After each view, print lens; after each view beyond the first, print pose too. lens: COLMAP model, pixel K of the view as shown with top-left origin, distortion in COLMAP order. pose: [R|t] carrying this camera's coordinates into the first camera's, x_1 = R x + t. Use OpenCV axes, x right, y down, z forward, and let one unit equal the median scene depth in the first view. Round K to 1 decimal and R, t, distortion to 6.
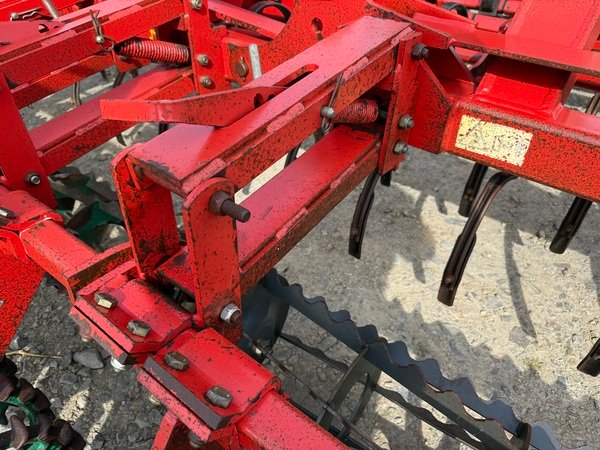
lens RADIAL K [[422.8, 0, 300.0], [0, 422.8, 225.0], [0, 0, 1]] dist [0.016248, -0.020432]
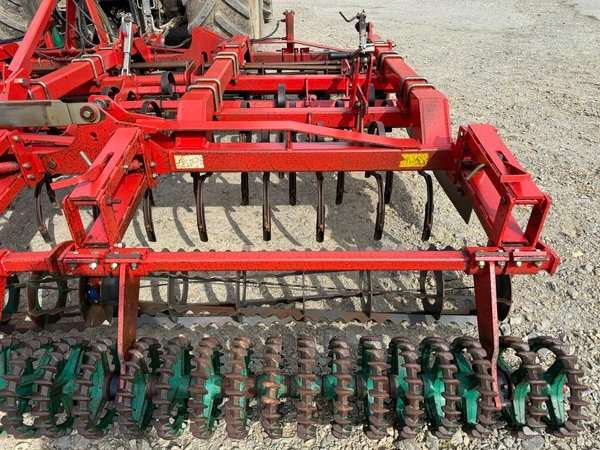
lens RADIAL K [[422.8, 0, 300.0], [0, 422.8, 225.0], [0, 0, 1]] dist [0.016248, -0.020432]
pose [[0.779591, -0.349012, 0.520027, -0.447189], [0.406788, 0.913517, 0.003269, 0.384330], [-0.476195, 0.208992, 0.854143, -1.313969]]
